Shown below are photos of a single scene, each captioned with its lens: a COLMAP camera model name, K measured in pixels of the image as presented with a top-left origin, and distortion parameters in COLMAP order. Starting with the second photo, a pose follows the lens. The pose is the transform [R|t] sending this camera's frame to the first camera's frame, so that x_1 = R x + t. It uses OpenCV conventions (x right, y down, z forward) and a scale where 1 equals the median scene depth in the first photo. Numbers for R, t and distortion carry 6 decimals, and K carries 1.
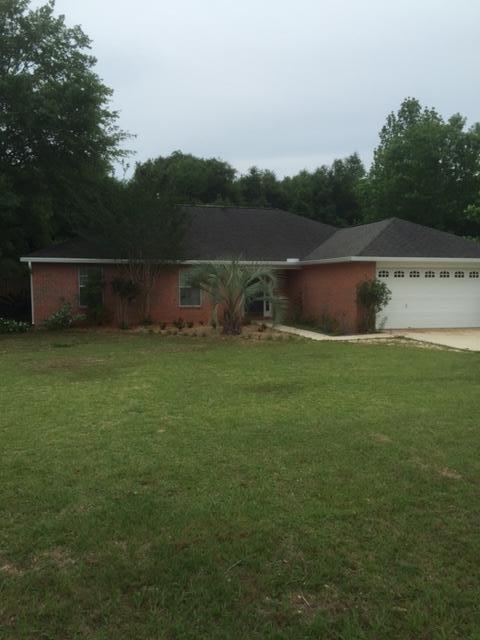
lens RADIAL K [[532.1, 0, 240.0], [0, 532.1, 320.0], [0, 0, 1]] dist [0.075763, -0.127675]
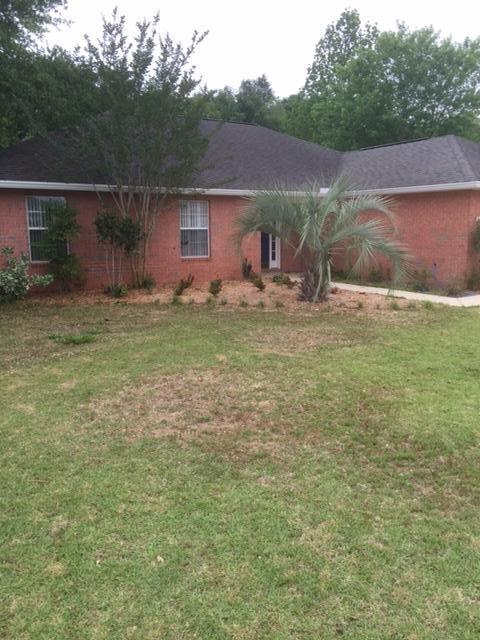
lens RADIAL K [[532.1, 0, 240.0], [0, 532.1, 320.0], [0, 0, 1]] dist [0.075763, -0.127675]
pose [[0.959781, -0.051915, 0.275910, -0.230667], [0.021761, 0.993554, 0.111248, -0.020716], [-0.279907, -0.100770, 0.954724, 0.318155]]
